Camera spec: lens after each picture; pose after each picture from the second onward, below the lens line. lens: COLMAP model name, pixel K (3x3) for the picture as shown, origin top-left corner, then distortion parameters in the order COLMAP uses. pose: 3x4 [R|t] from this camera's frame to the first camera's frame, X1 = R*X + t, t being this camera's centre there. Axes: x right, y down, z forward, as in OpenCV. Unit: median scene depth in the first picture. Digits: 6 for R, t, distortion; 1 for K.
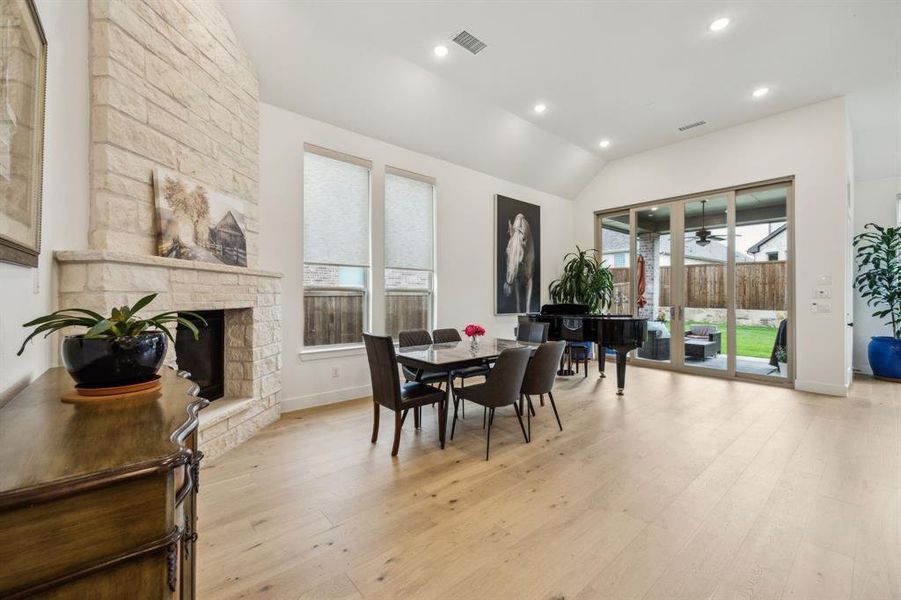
lens RADIAL K [[367.0, 0, 447.7], [0, 367.0, 299.6], [0, 0, 1]] dist [0.013141, -0.003408]
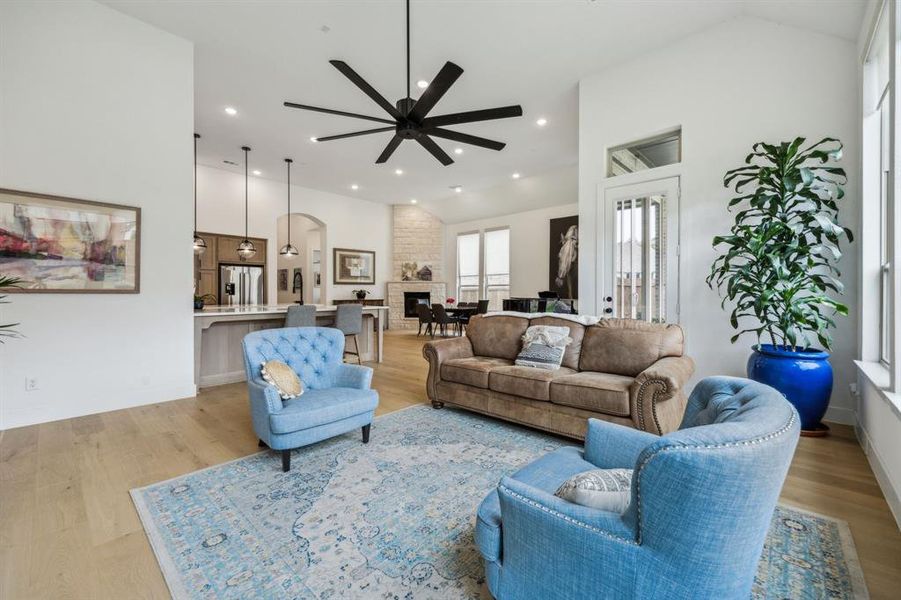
lens RADIAL K [[367.0, 0, 457.0], [0, 367.0, 293.4], [0, 0, 1]] dist [0.013141, -0.003408]
pose [[0.139536, -0.002498, -0.990214, 1.699492], [-0.003218, 0.999990, -0.002976, 0.024910], [0.990212, 0.003602, 0.139527, 0.448078]]
